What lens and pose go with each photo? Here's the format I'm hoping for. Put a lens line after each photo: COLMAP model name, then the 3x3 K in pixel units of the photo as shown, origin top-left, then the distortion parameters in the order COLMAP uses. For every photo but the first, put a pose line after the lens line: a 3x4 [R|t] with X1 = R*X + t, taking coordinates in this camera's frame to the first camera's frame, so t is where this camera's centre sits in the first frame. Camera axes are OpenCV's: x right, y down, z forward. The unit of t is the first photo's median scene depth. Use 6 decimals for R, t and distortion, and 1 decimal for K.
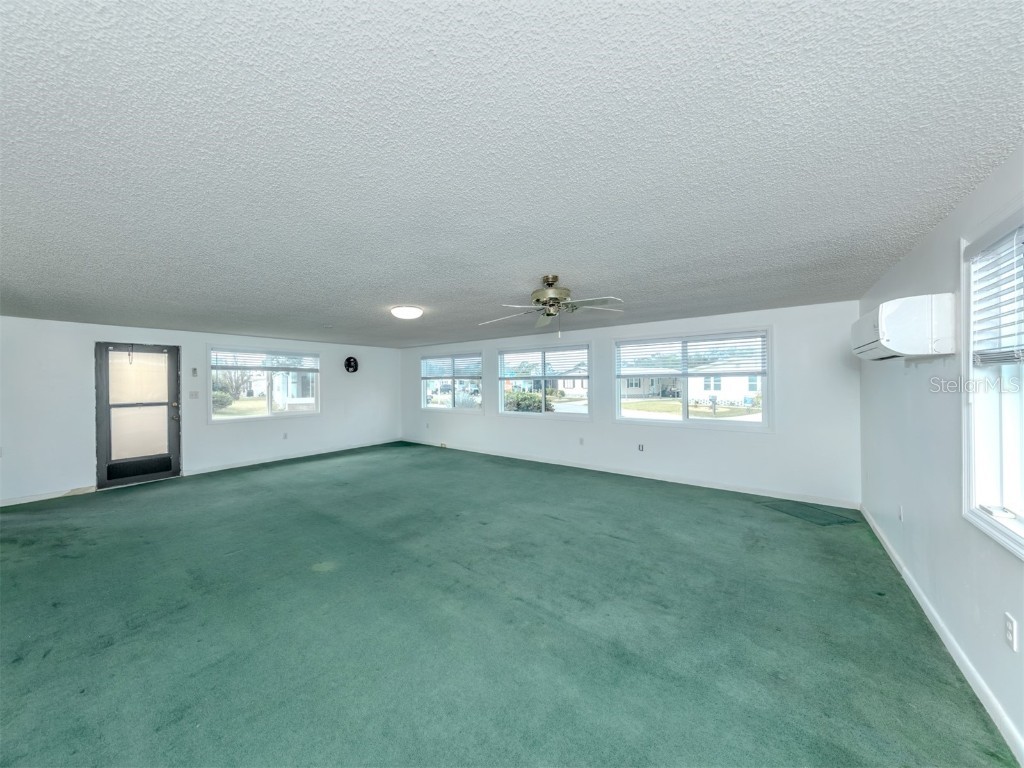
lens RADIAL K [[357.6, 0, 500.3], [0, 357.6, 379.2], [0, 0, 1]] dist [0.002649, 0.000142]
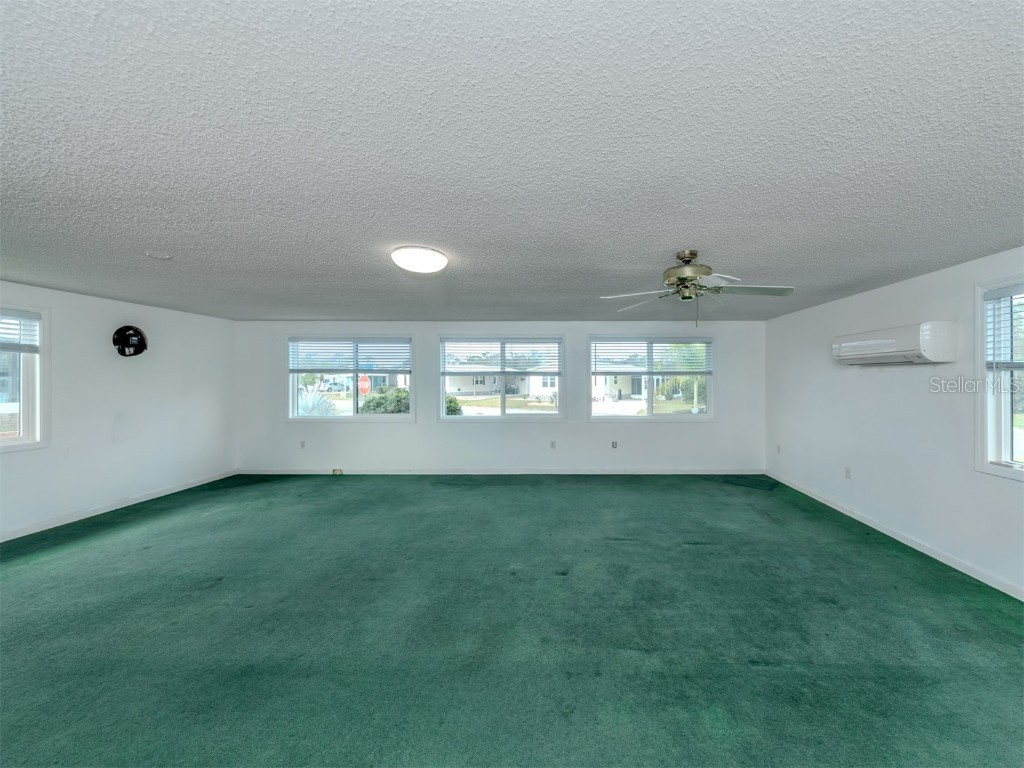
lens RADIAL K [[357.6, 0, 500.3], [0, 357.6, 379.2], [0, 0, 1]] dist [0.002649, 0.000142]
pose [[0.789062, 0.008317, 0.614257, -0.333999], [-0.013256, 0.999906, 0.003489, 0.005310], [-0.614170, -0.010895, 0.789098, 0.287351]]
